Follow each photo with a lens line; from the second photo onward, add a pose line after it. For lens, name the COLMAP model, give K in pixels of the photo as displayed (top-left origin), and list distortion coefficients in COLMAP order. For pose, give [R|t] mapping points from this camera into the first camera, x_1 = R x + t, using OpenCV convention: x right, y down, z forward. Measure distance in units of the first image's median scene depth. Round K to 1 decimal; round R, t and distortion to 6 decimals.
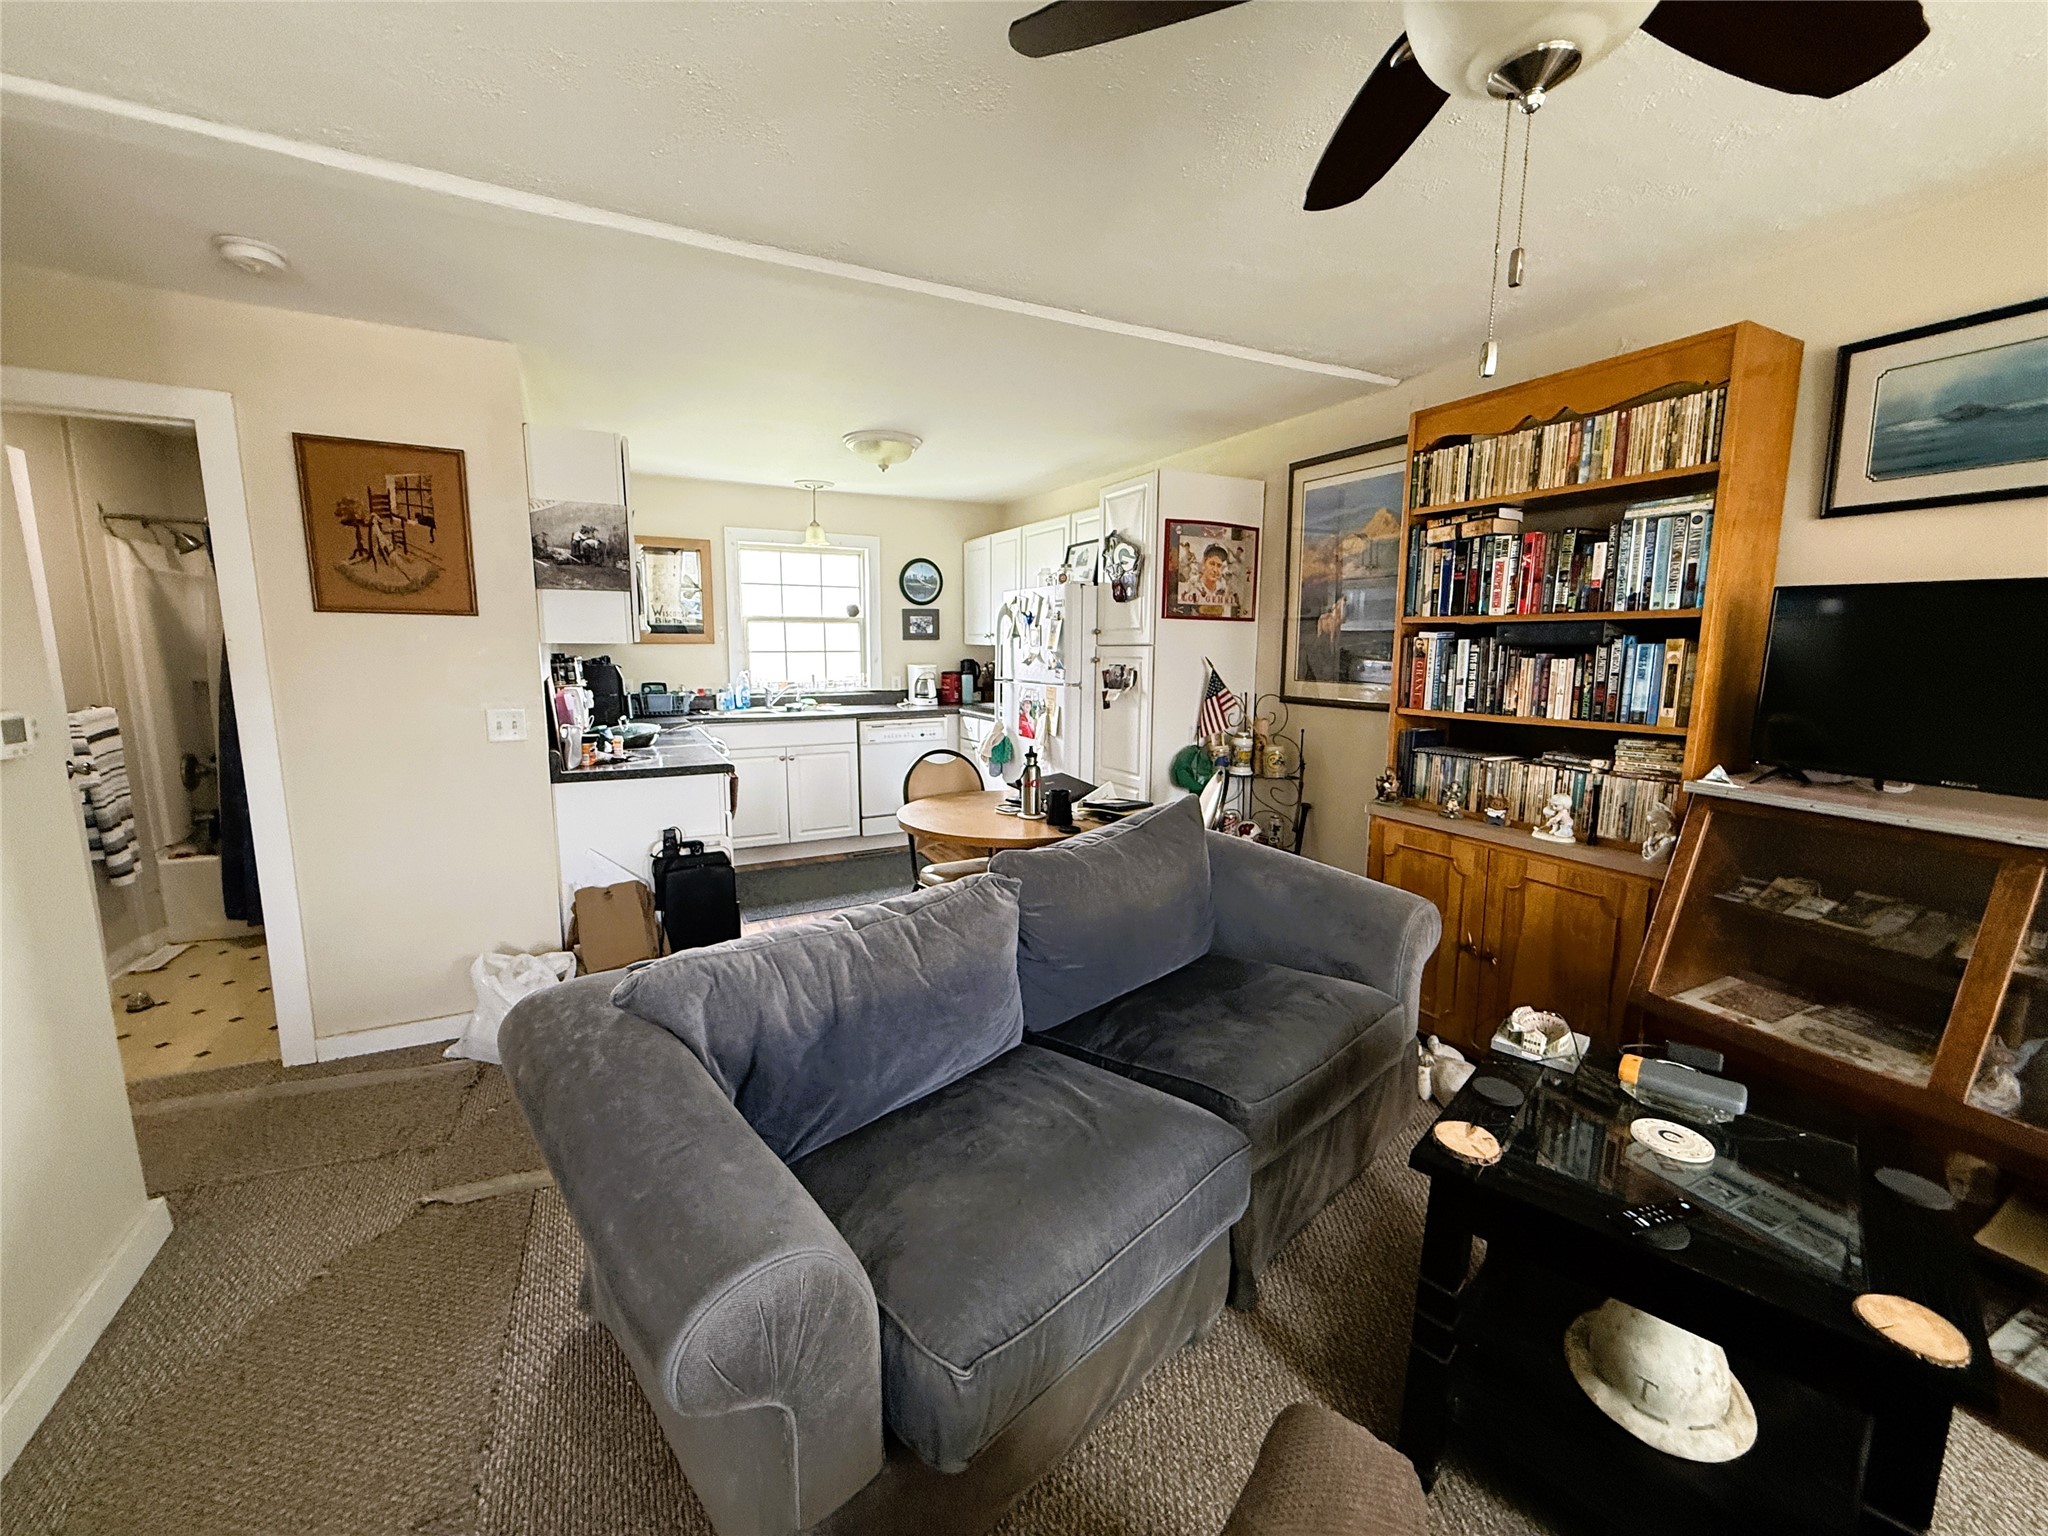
lens RADIAL K [[827.6, 0, 1006.3], [0, 827.6, 767.4], [0, 0, 1]] dist [-0.001794, 0.000932]
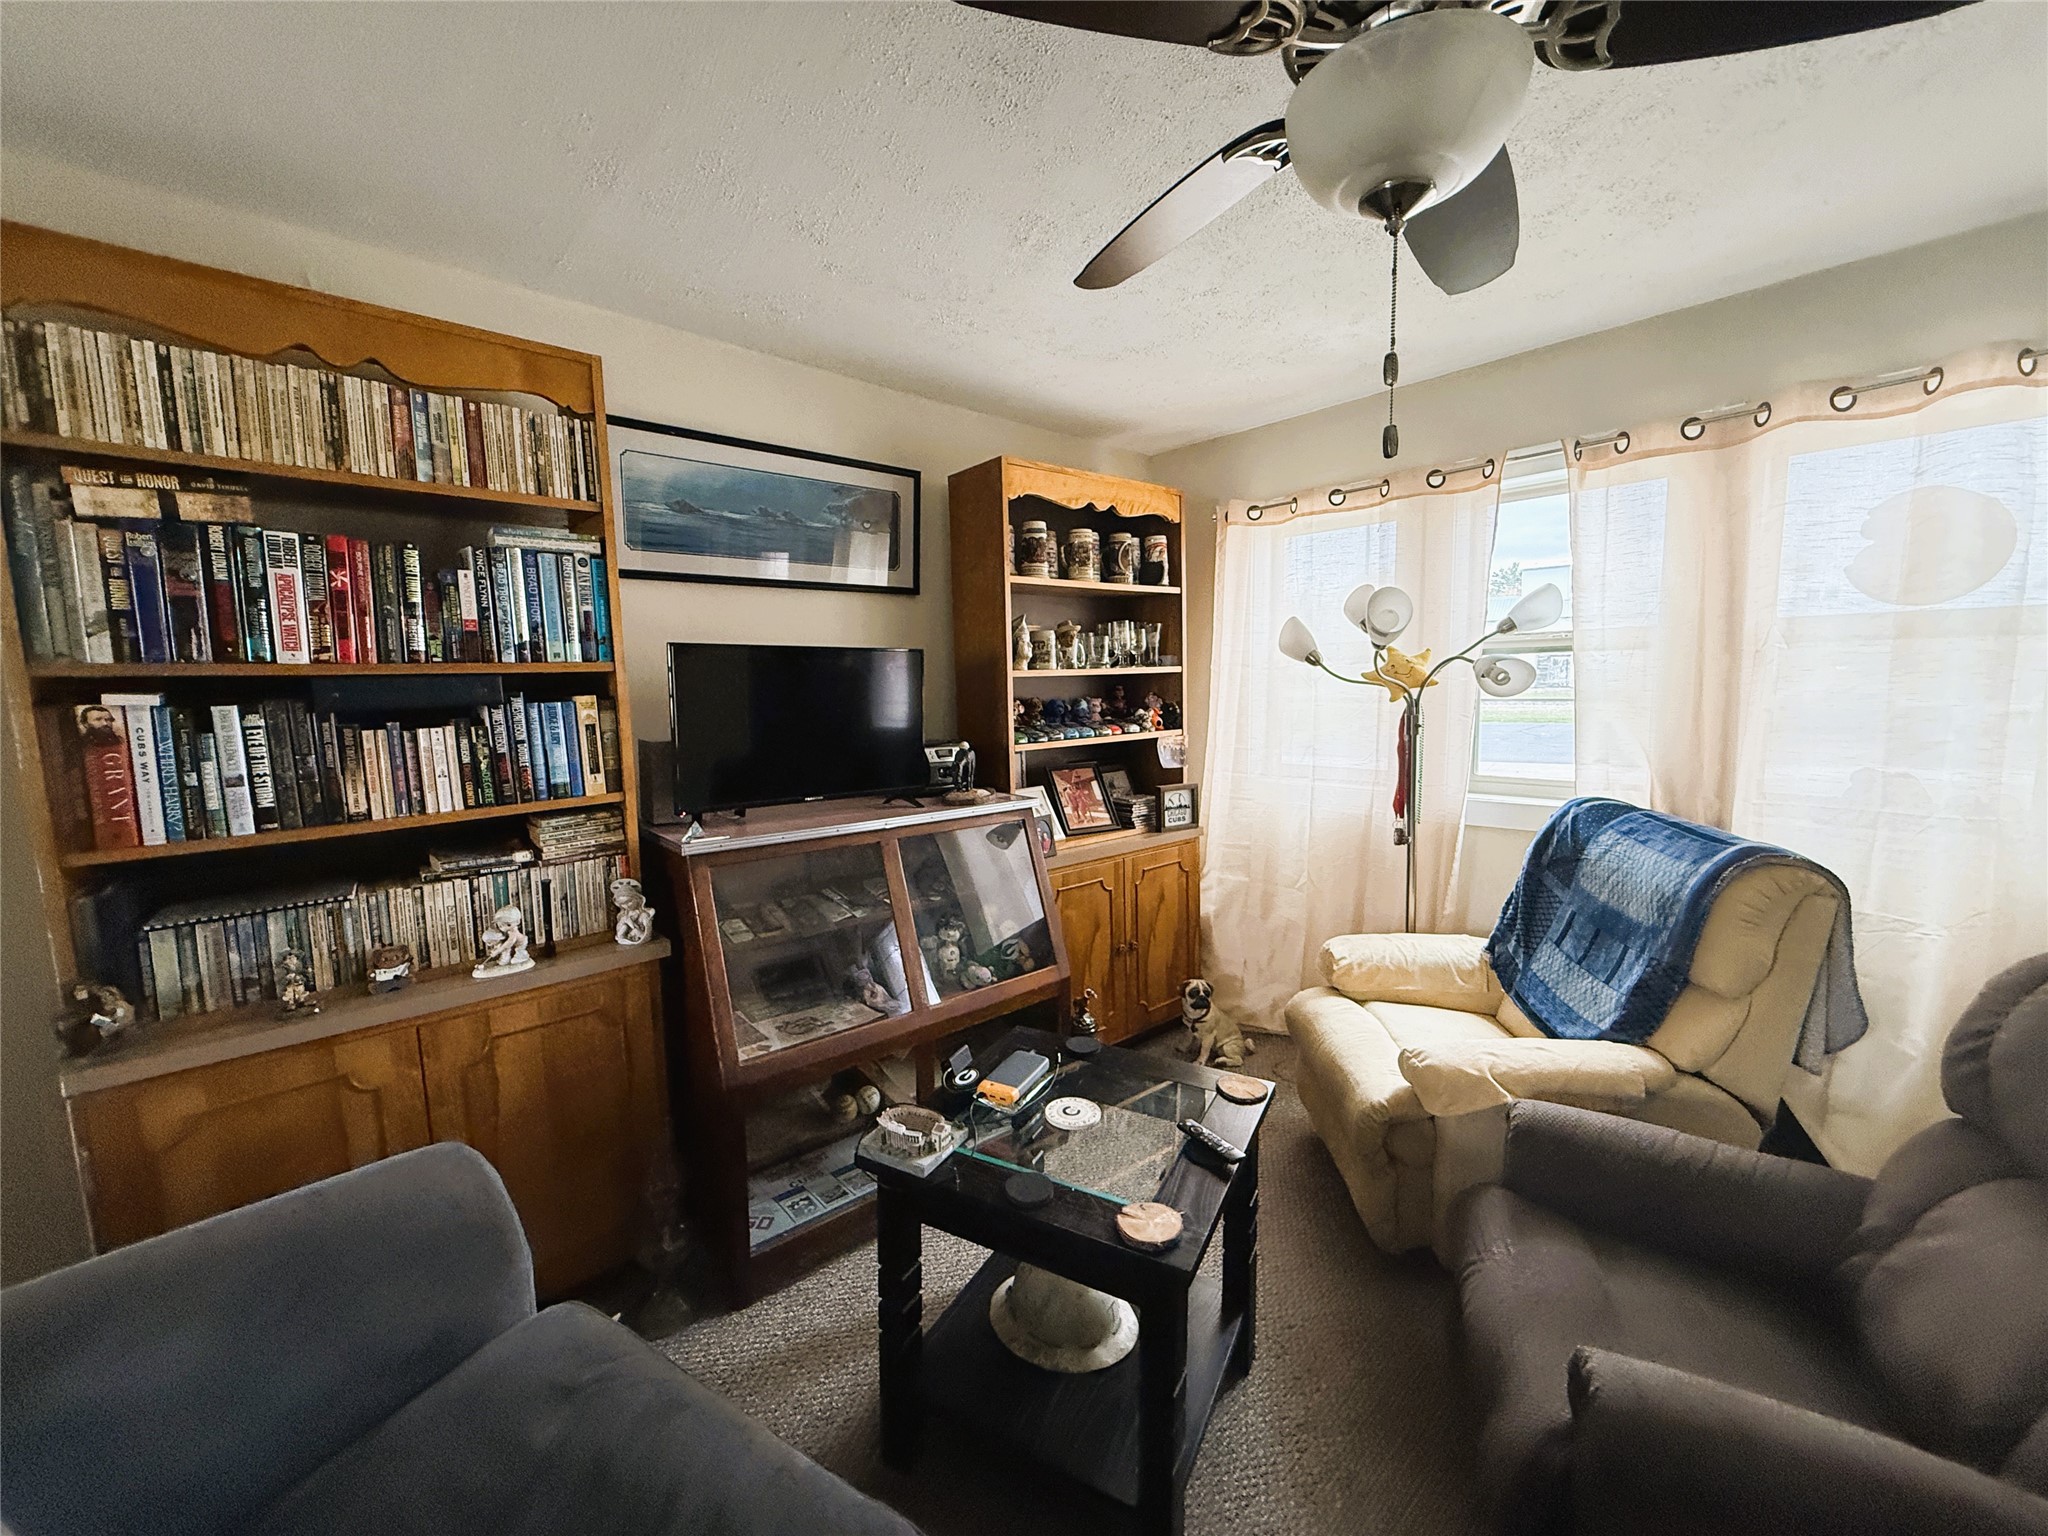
lens RADIAL K [[827.6, 0, 1015.4], [0, 827.6, 765.7], [0, 0, 1]] dist [-0.001794, 0.000932]
pose [[-0.285326, -0.103534, 0.952822, -0.129825], [0.159252, 0.975207, 0.153655, -0.118085], [-0.945107, 0.195580, -0.261764, 0.662285]]
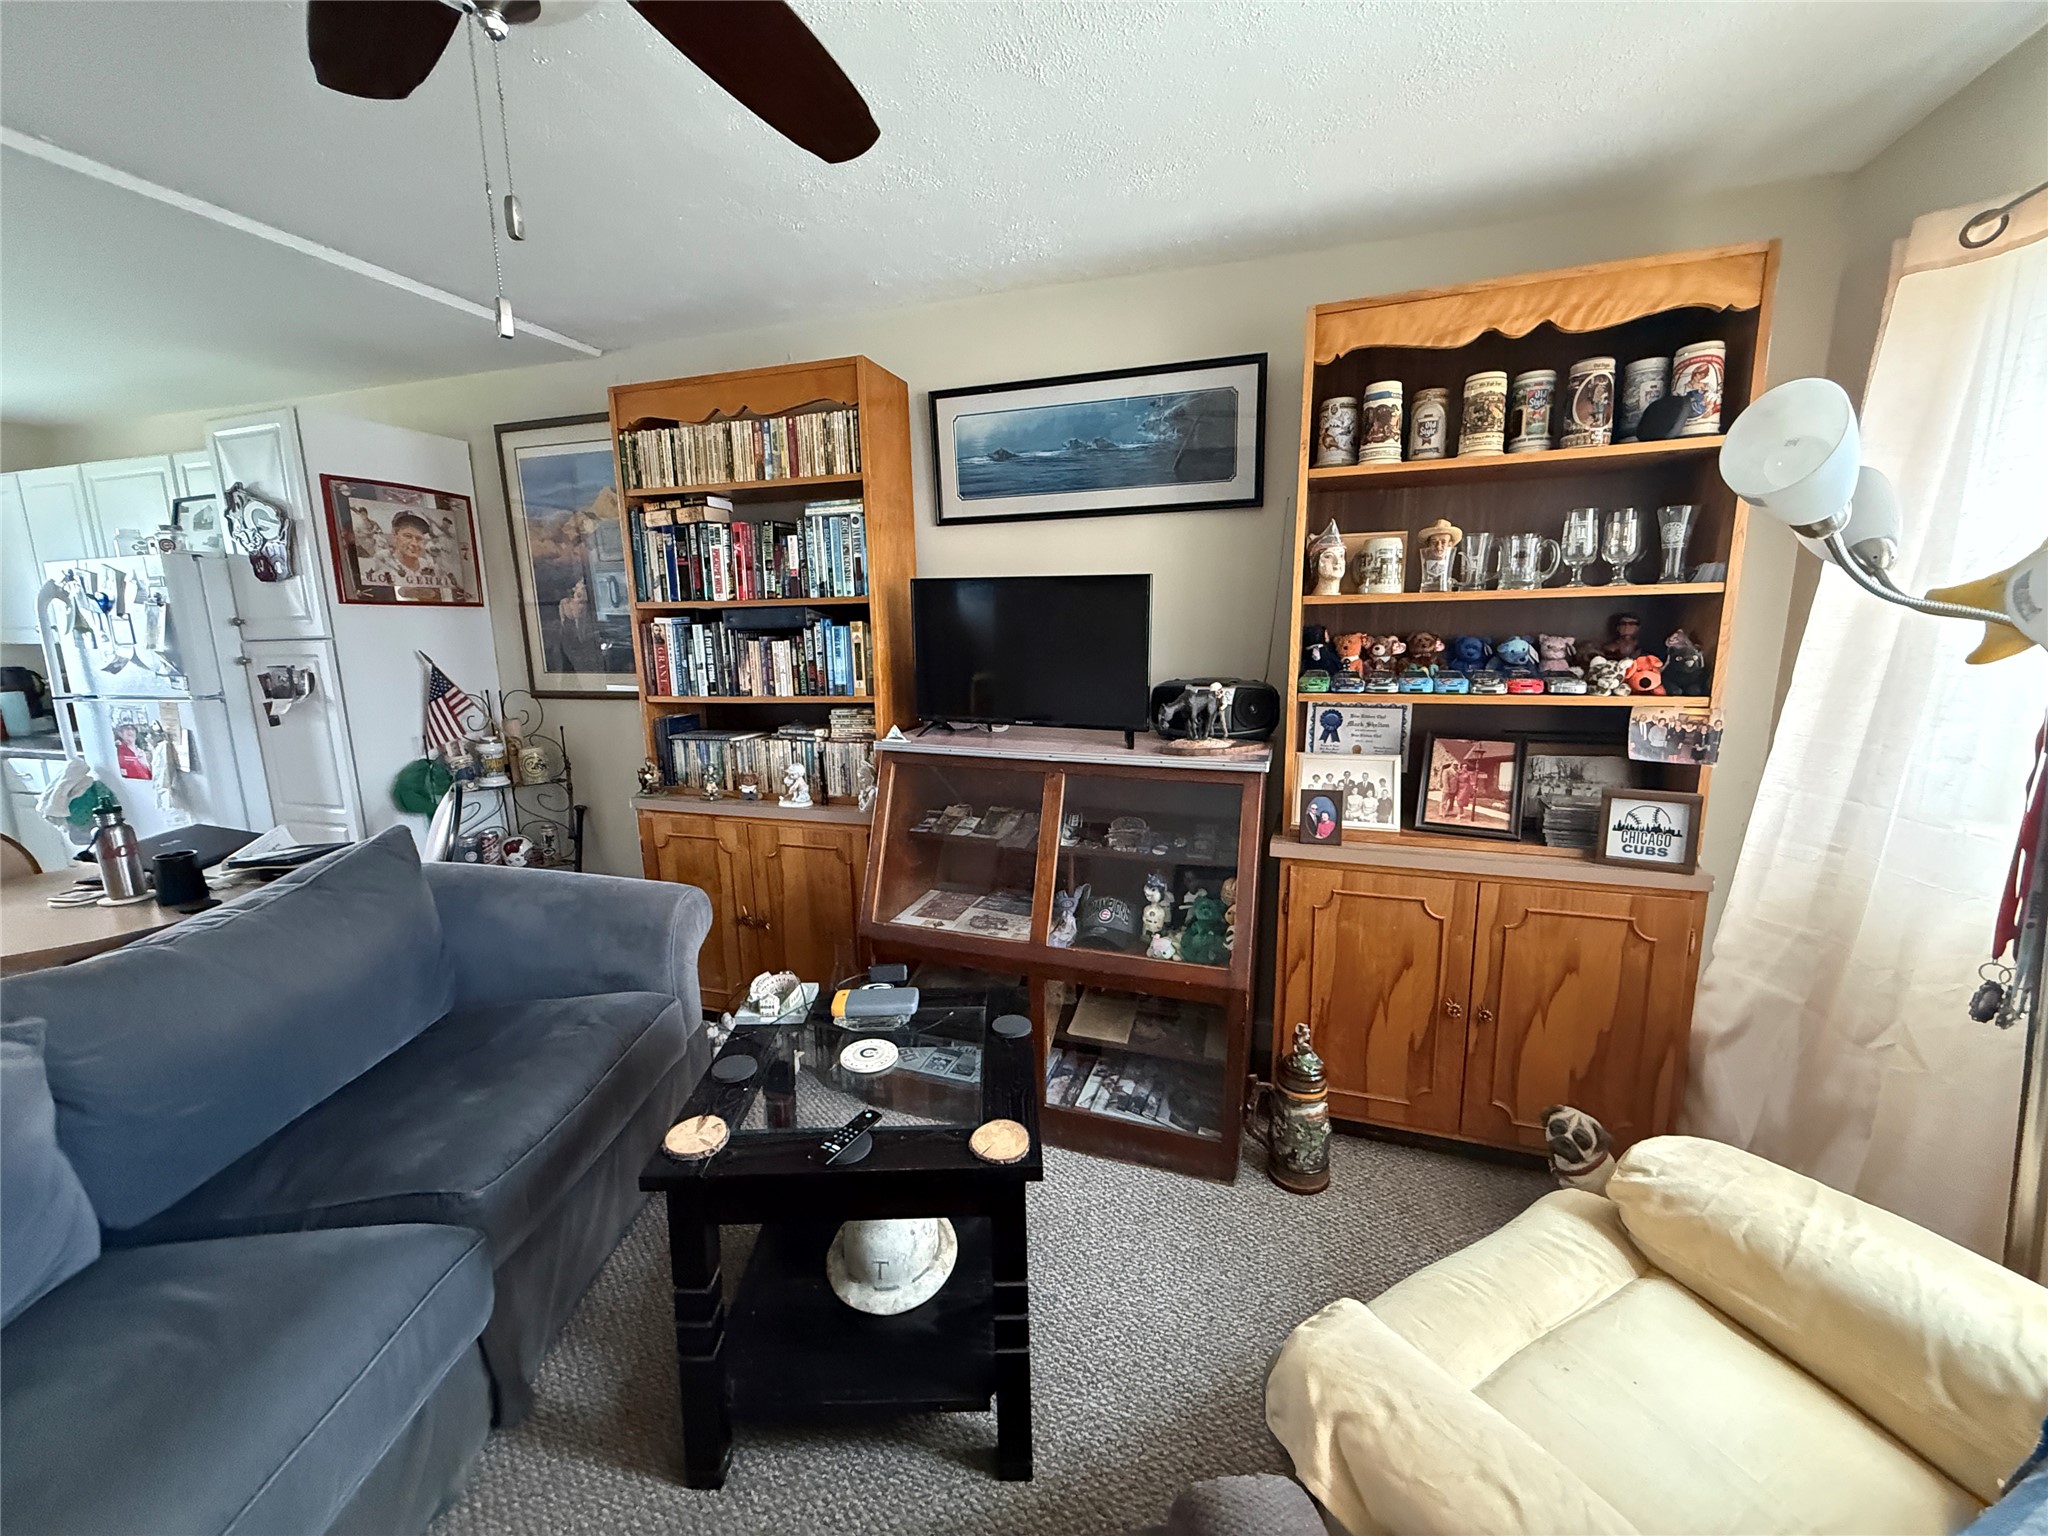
lens RADIAL K [[827.6, 0, 1027.8], [0, 827.6, 767.8], [0, 0, 1]] dist [-0.001794, 0.000932]
pose [[0.697608, -0.142393, 0.702188, 0.099791], [0.126785, 0.989119, 0.074620, -0.004955], [-0.705173, 0.036972, 0.708071, 0.000203]]
